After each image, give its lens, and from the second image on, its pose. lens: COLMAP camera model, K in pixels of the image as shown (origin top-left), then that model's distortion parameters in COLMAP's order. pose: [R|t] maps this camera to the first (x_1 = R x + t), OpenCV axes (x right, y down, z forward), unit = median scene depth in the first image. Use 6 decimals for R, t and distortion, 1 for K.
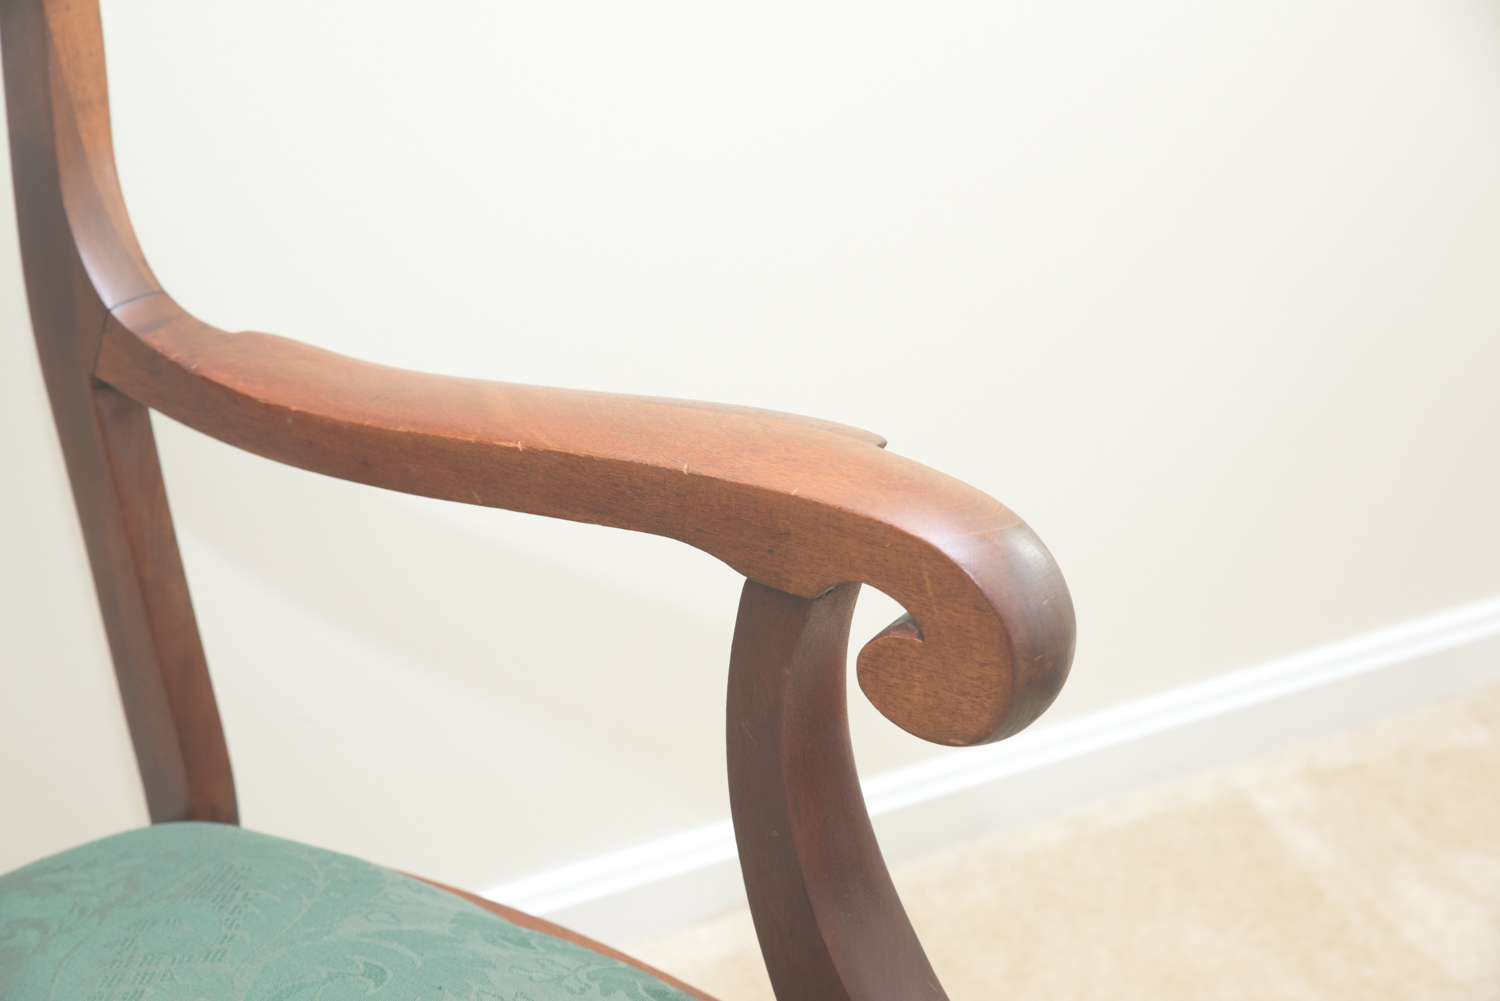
lens RADIAL K [[2612.2, 0, 750.0], [0, 2612.2, 500.5], [0, 0, 1]] dist [0.134191, 0.223229]
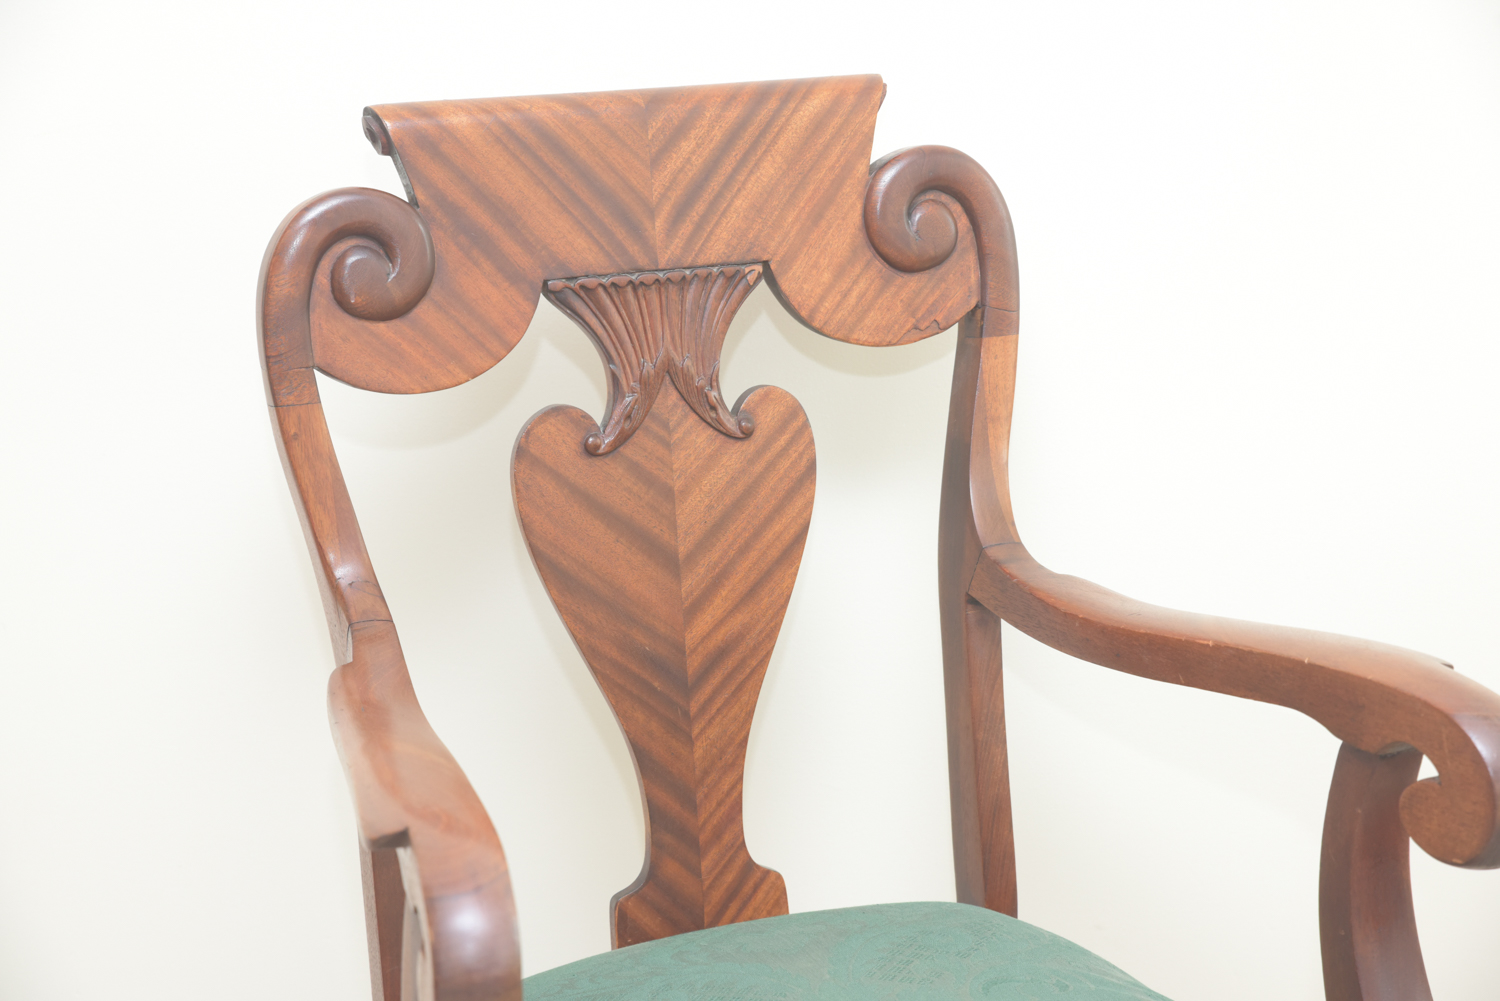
lens RADIAL K [[2717.2, 0, 750.0], [0, 2717.2, 500.5], [0, 0, 1]] dist [0.142878, 0.193602]
pose [[0.911794, 0.112239, -0.395013, 0.278086], [-0.191999, 0.966827, -0.168471, 0.213203], [0.363000, 0.229453, 0.903096, -0.516258]]
